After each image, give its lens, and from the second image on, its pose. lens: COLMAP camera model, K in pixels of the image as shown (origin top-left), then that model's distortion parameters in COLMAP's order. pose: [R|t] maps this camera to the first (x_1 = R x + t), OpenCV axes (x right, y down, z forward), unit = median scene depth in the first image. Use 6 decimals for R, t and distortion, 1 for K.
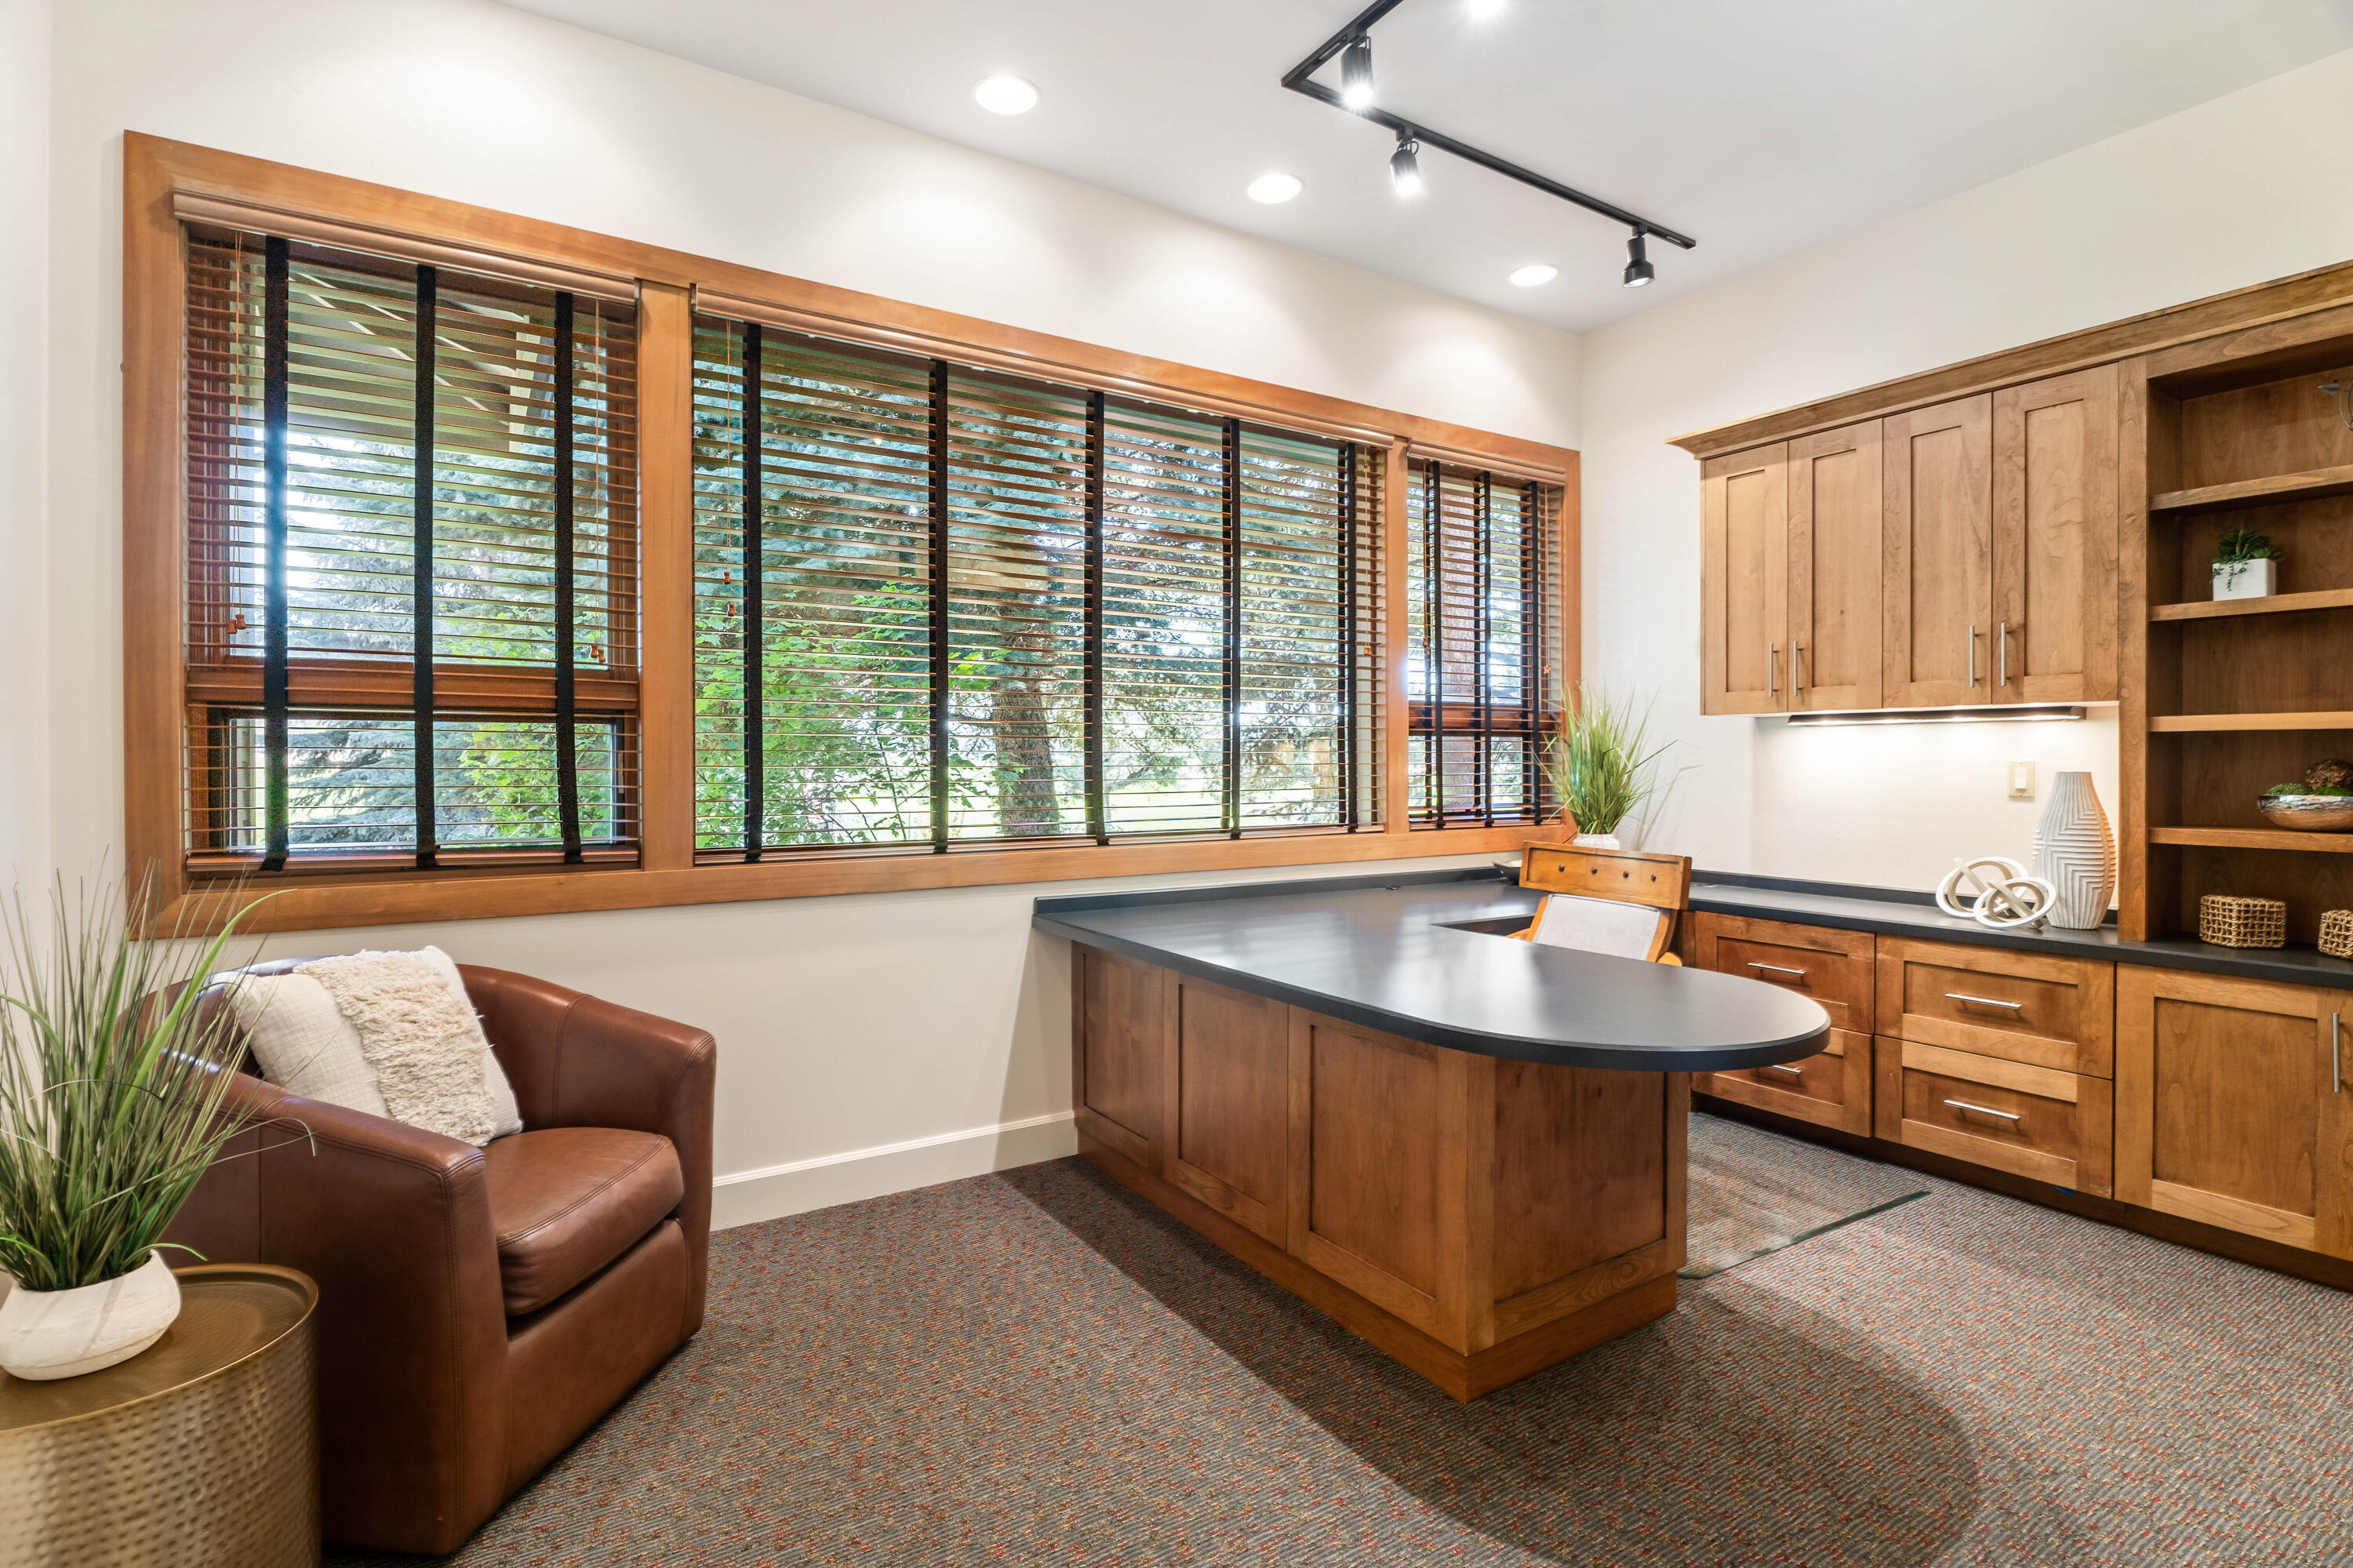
lens RADIAL K [[1142.9, 0, 1176.5], [0, 1142.9, 784.0], [0, 0, 1]] dist [0.000055, 0.000421]
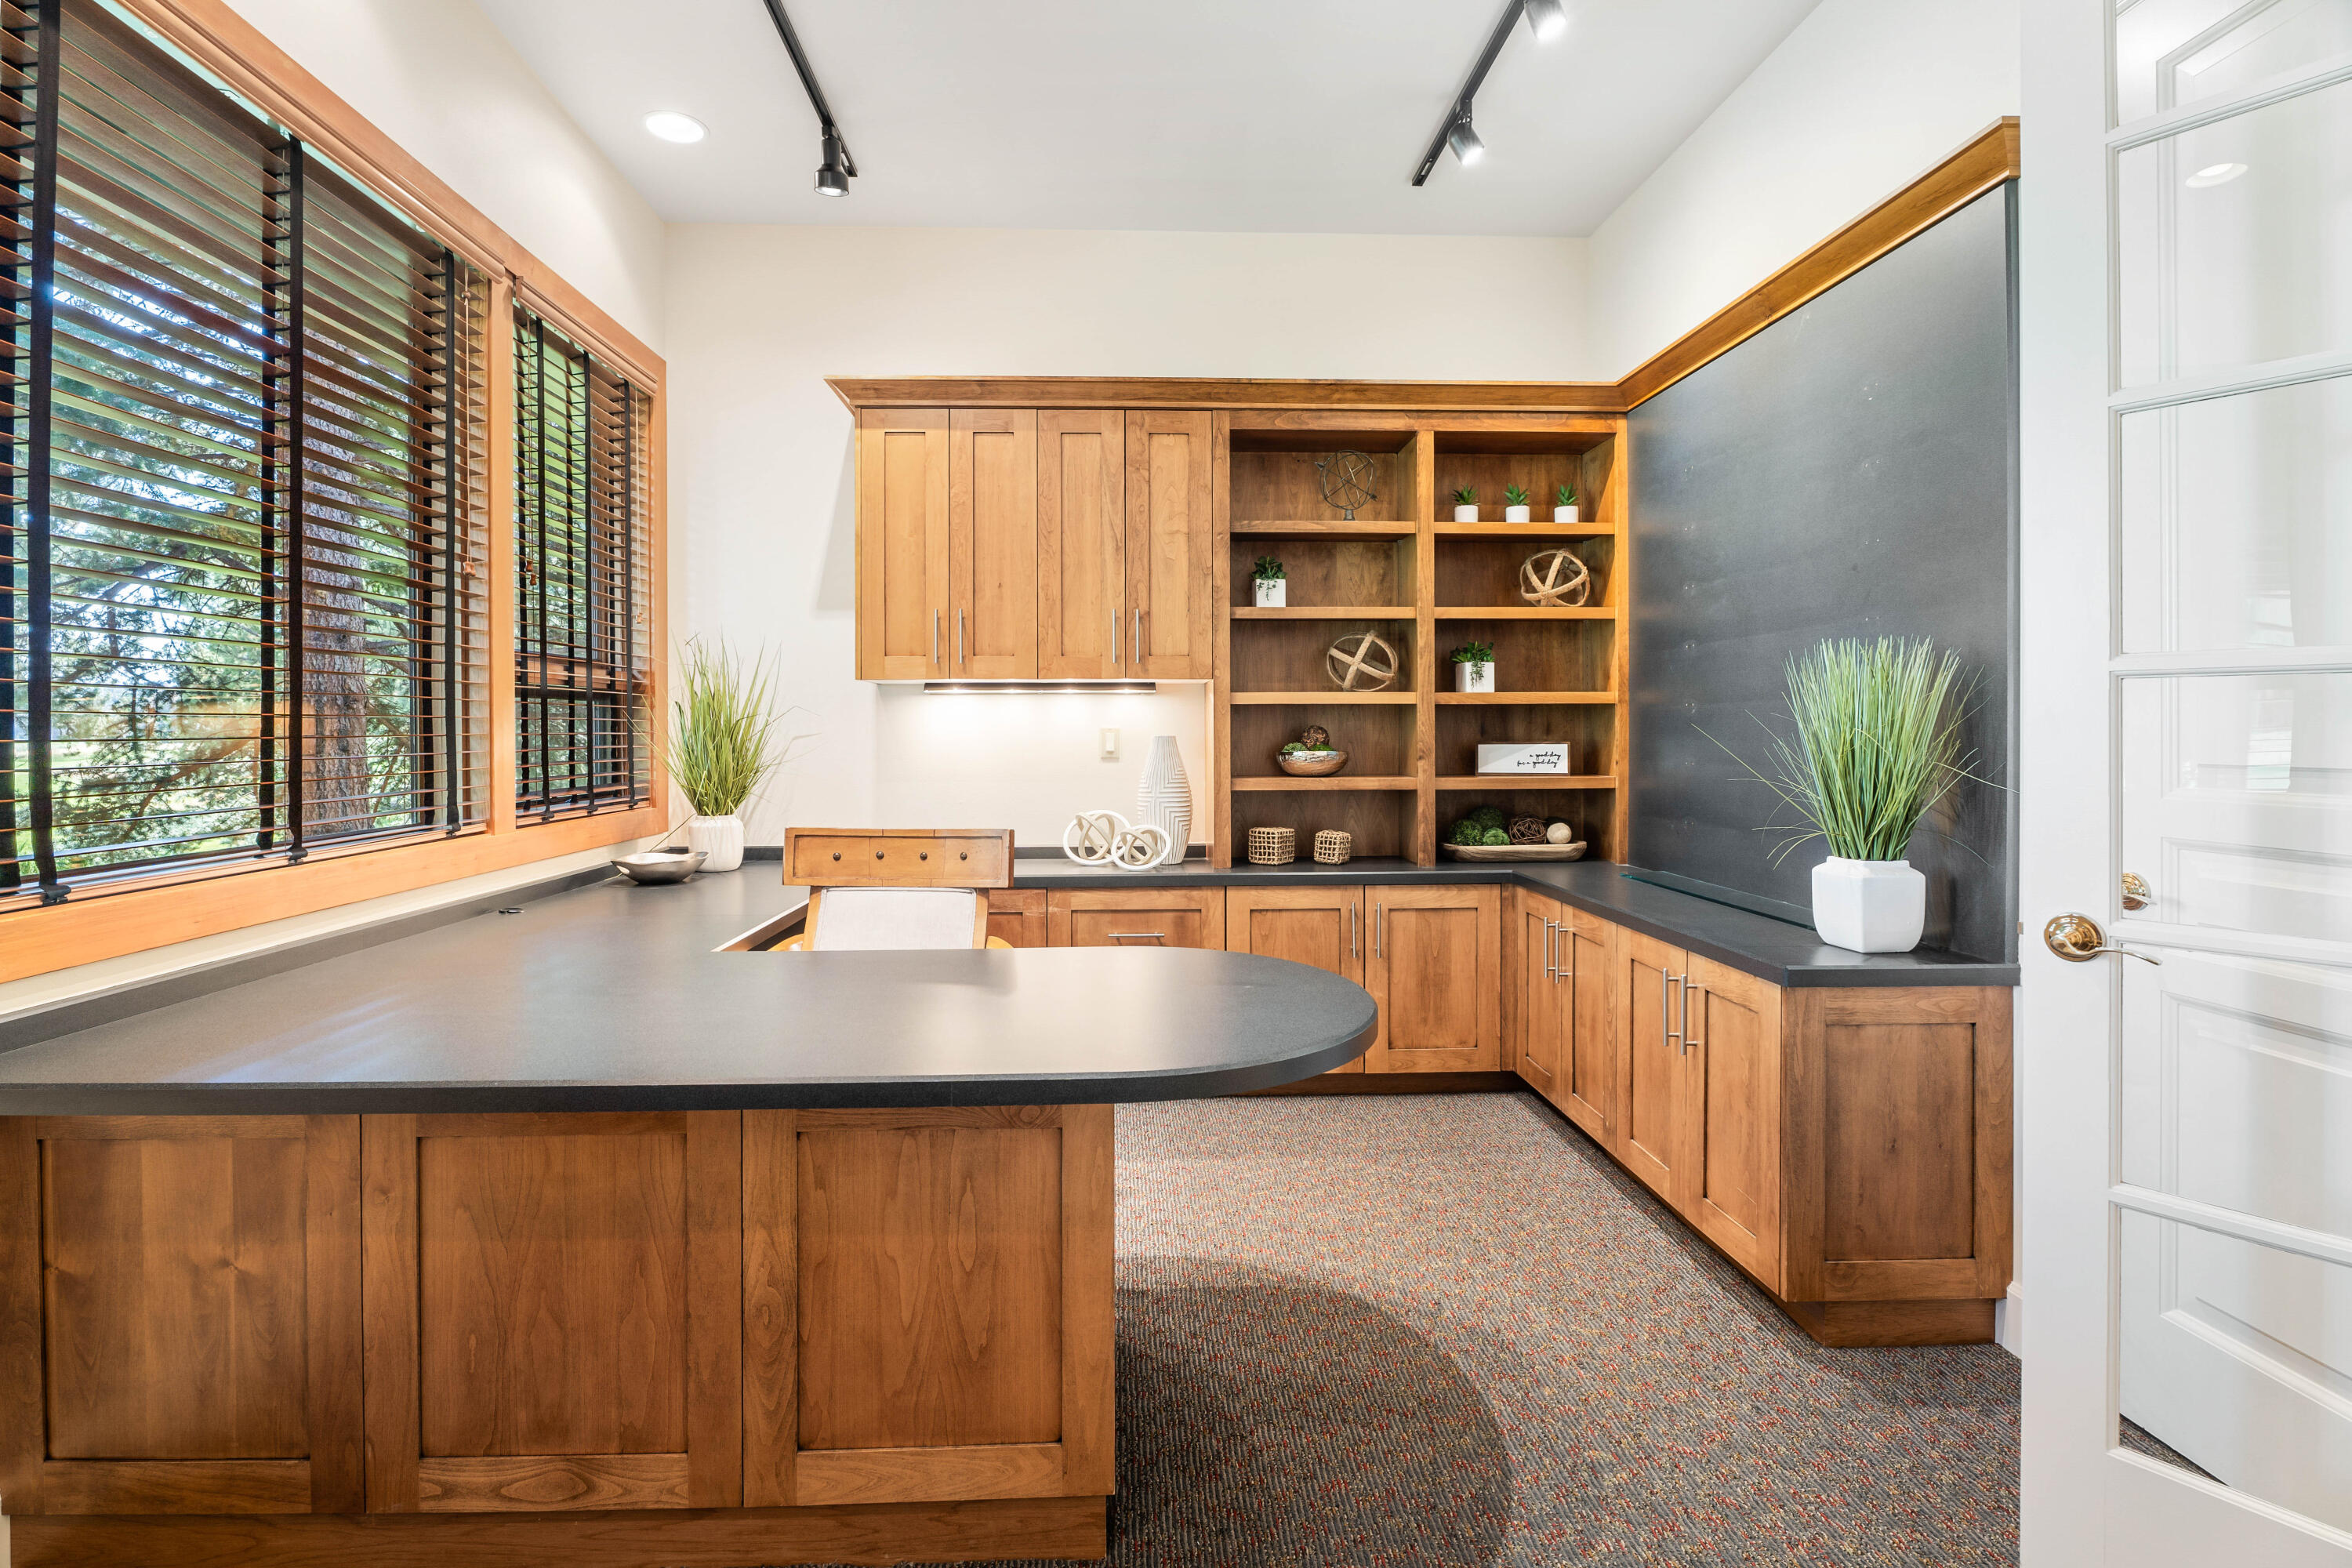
lens RADIAL K [[1128.2, 0, 1168.5], [0, 1128.2, 739.7], [0, 0, 1]] dist [-0.019461, 0.011357]
pose [[0.501484, -0.009755, 0.865112, -0.267931], [0.022170, 0.999753, -0.001578, -0.005182], [-0.864883, 0.019971, 0.501577, 0.407676]]
